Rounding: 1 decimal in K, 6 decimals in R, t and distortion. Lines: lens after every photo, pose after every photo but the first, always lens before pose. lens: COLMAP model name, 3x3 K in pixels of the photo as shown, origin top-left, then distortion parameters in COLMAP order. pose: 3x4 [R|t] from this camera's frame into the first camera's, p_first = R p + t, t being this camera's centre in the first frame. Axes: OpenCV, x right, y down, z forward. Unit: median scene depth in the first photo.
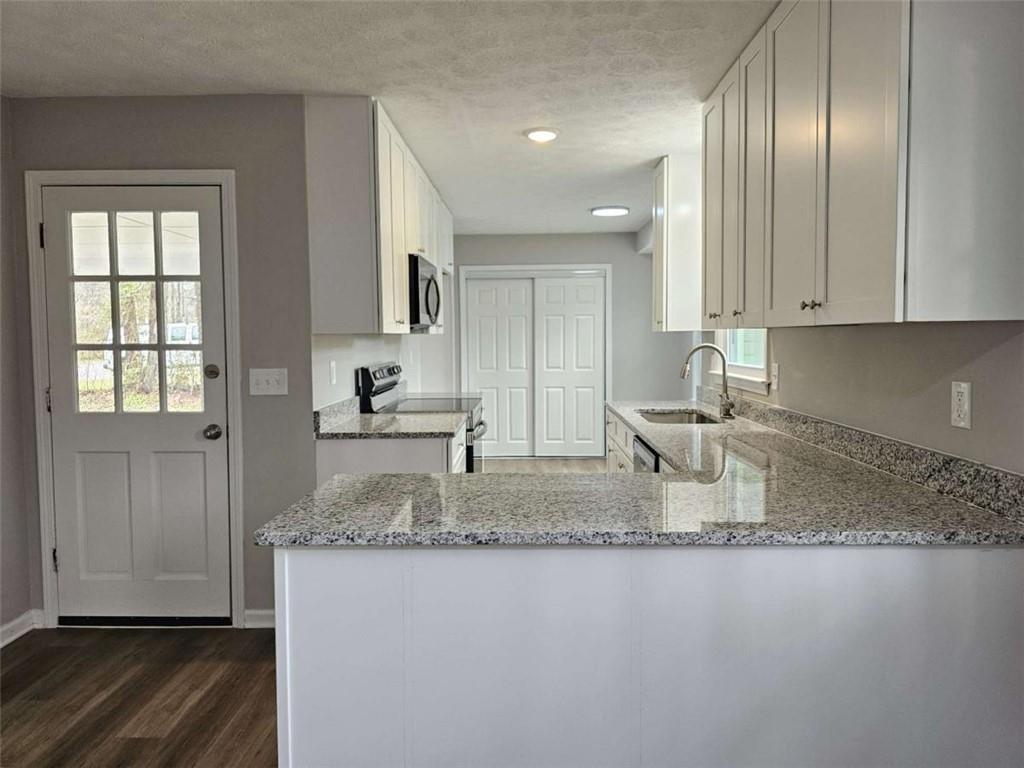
lens RADIAL K [[684.8, 0, 552.4], [0, 684.8, 376.7], [0, 0, 1]] dist [0.067609, -0.063363]
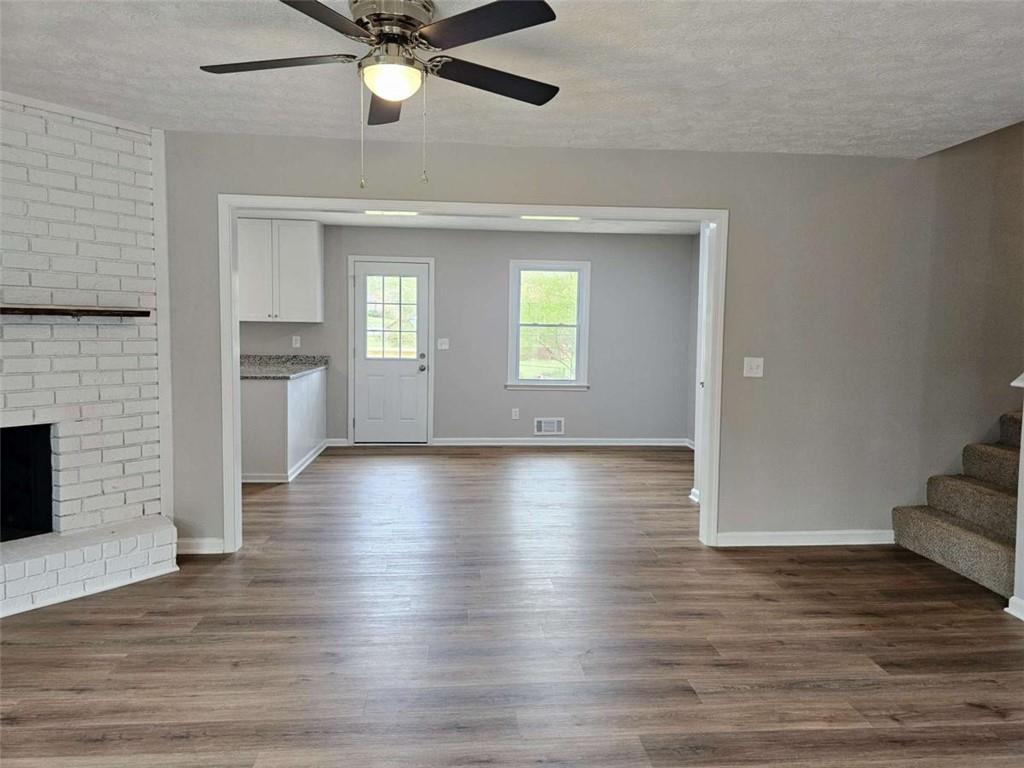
lens RADIAL K [[684.8, 0, 516.5], [0, 684.8, 374.1], [0, 0, 1]] dist [0.067609, -0.063363]
pose [[-0.098976, -0.059772, 0.993293, -2.438948], [0.044481, 0.996931, 0.064424, 0.016847], [-0.994095, 0.050559, -0.096013, 0.076533]]
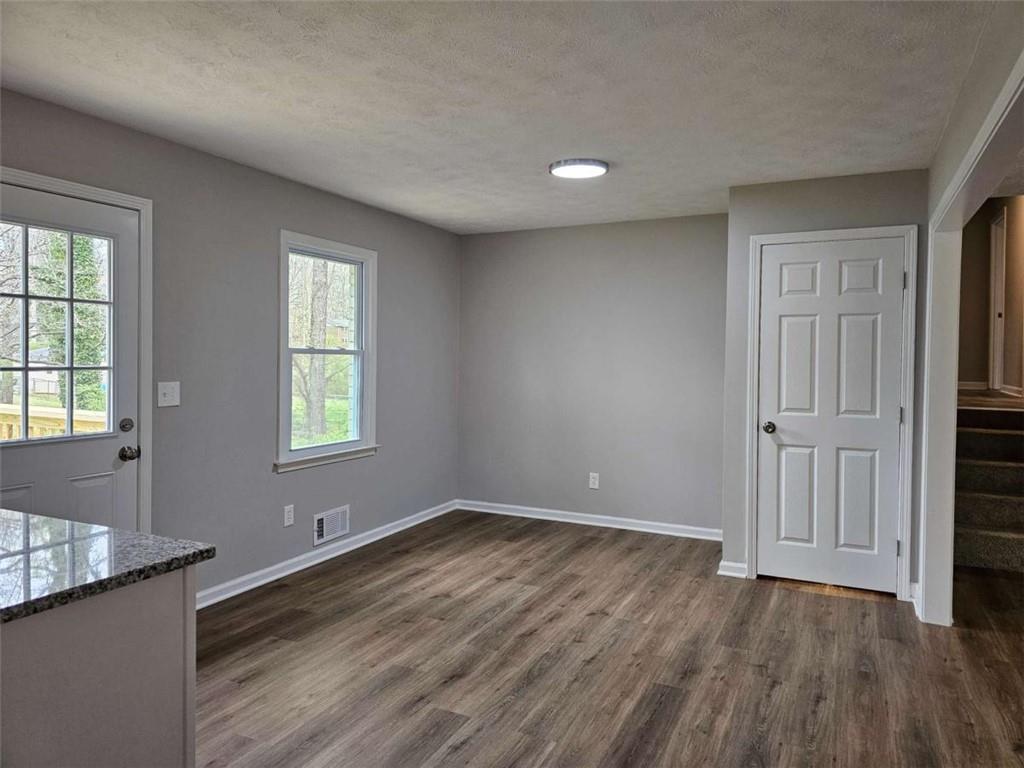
lens RADIAL K [[684.8, 0, 524.5], [0, 684.8, 374.1], [0, 0, 1]] dist [0.067609, -0.063363]
pose [[-0.909088, -0.009800, 0.416489, -0.747917], [0.023382, 0.996947, 0.074495, -0.055863], [-0.415948, 0.077460, -0.906084, 0.983124]]
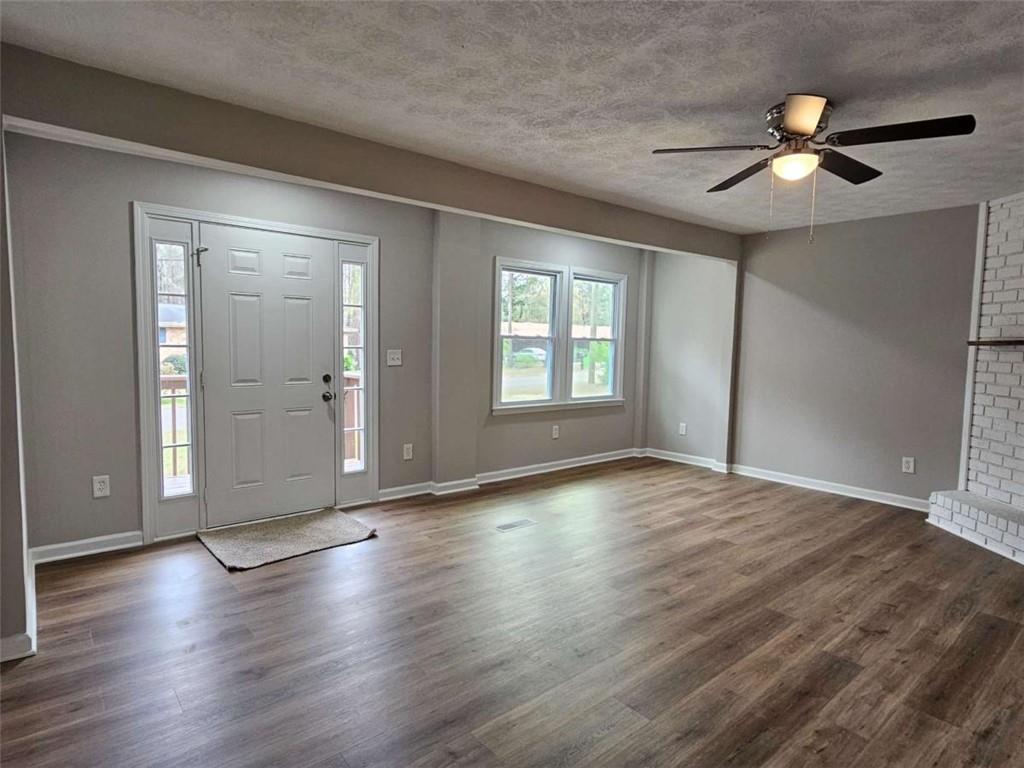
lens RADIAL K [[572.7, 0, 506.6], [0, 572.7, 388.9], [0, 0, 1]] dist [-0.003045, 0.000909]
pose [[0.651267, 0.082386, -0.754363, -1.118045], [-0.069047, 0.996399, 0.049209, 0.068581], [0.755701, 0.020038, 0.654610, -0.866583]]
